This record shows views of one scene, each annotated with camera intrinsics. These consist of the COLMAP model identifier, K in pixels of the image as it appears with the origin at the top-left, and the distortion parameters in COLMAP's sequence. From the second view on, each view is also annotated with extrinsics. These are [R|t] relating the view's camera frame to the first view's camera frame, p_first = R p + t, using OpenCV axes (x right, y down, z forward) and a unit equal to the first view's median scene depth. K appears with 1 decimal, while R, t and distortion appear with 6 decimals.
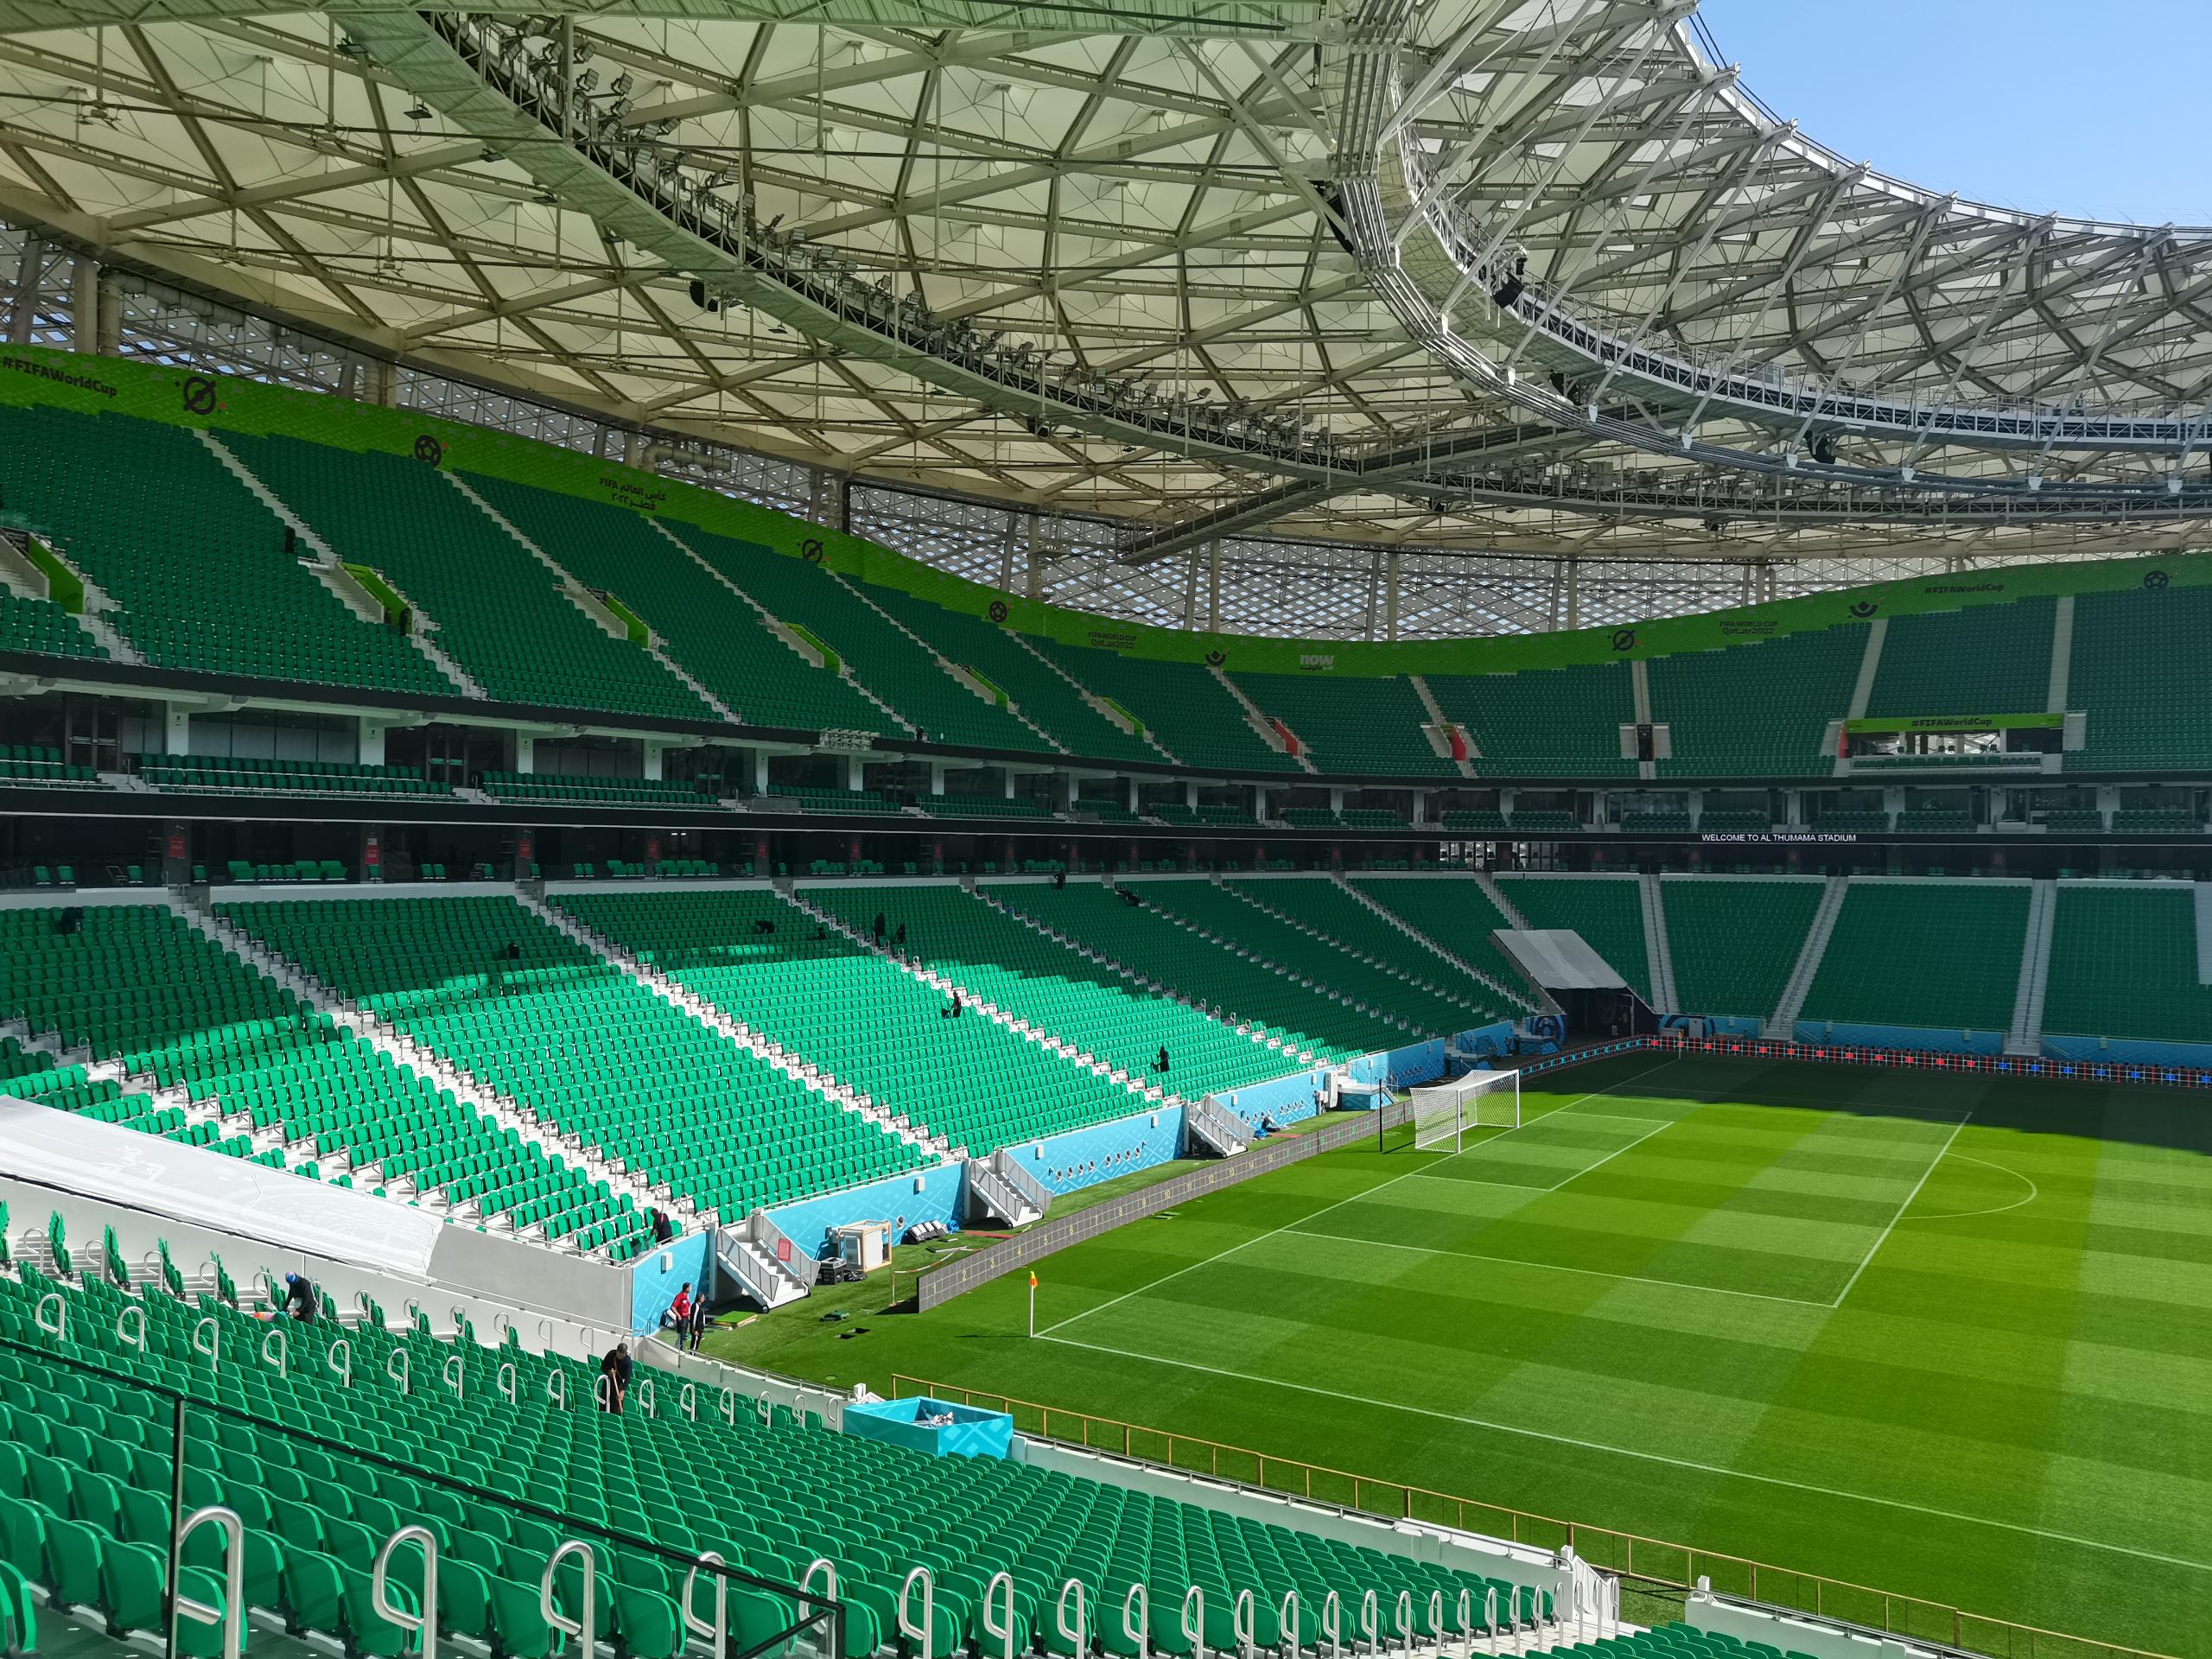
lens RADIAL K [[1895.1, 0, 1106.0], [0, 1895.1, 829.5], [0, 0, 1]] dist [0.001384, 0.163829]
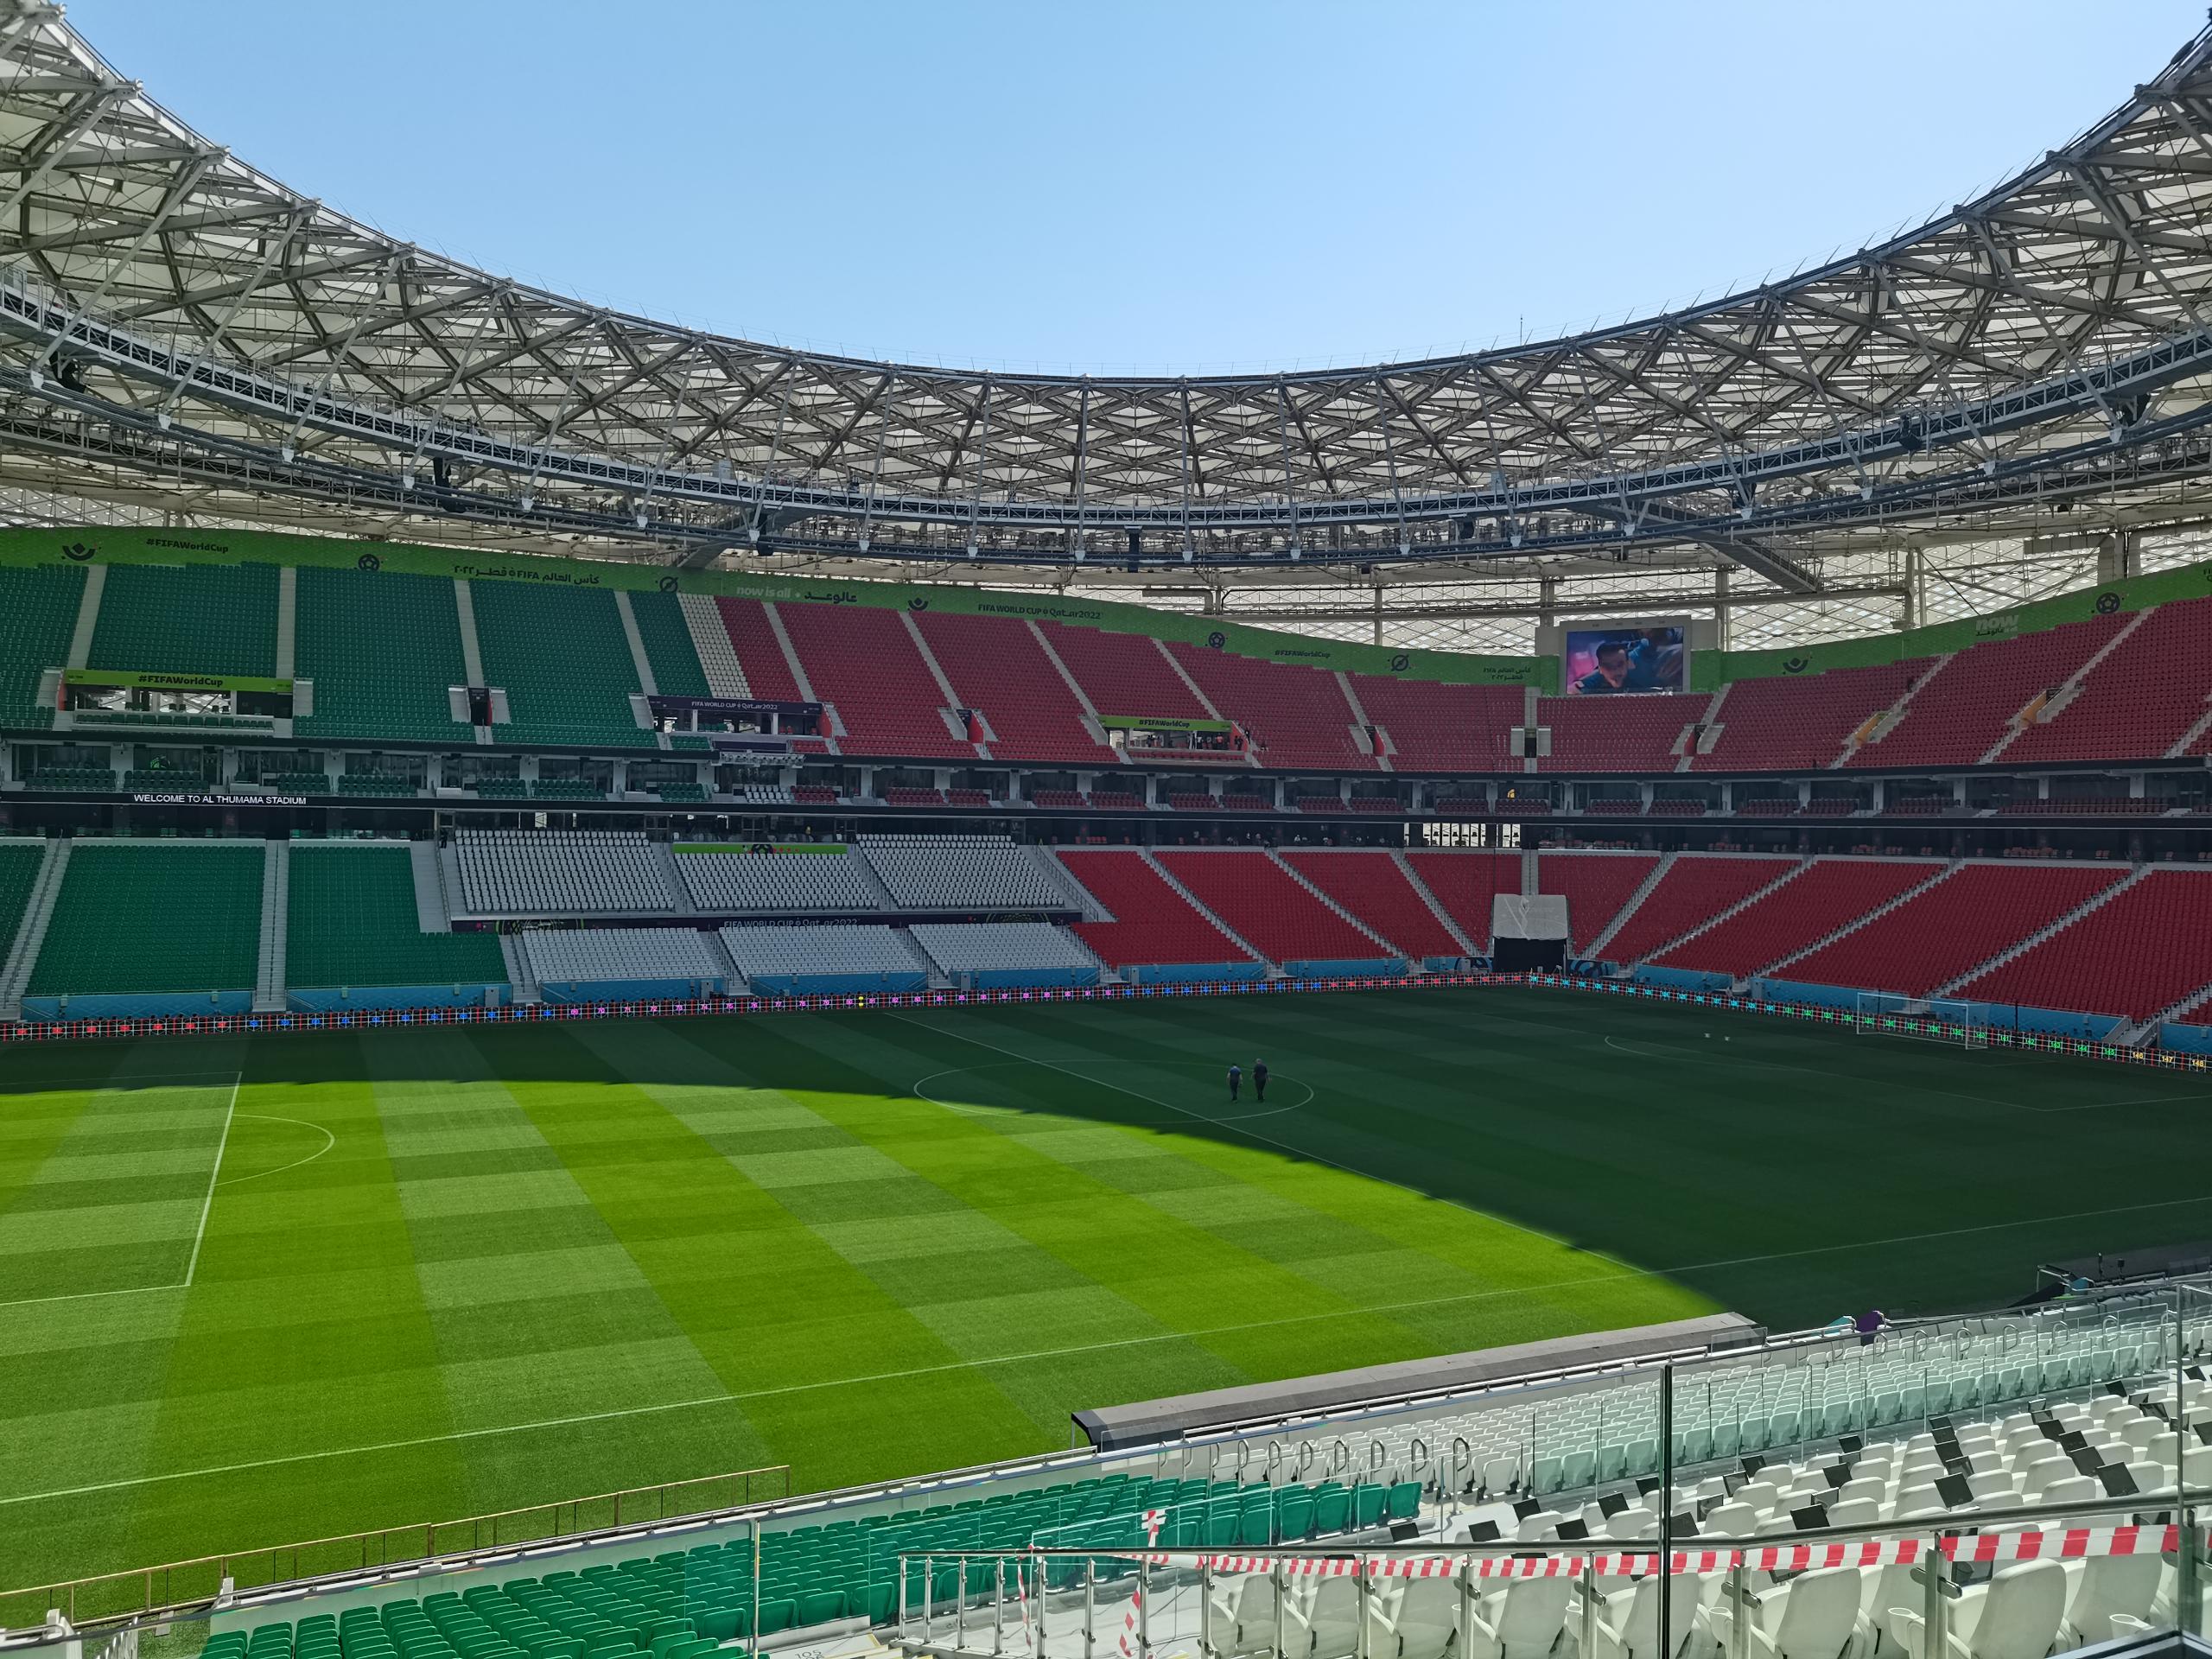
lens RADIAL K [[1911.5, 0, 1106.0], [0, 1911.5, 829.5], [0, 0, 1]] dist [0.003368, 0.141685]
pose [[0.543454, -0.001755, 0.839437, -0.146395], [-0.016462, 0.999783, 0.012748, -0.000093], [-0.839277, -0.020746, 0.543307, 0.067368]]
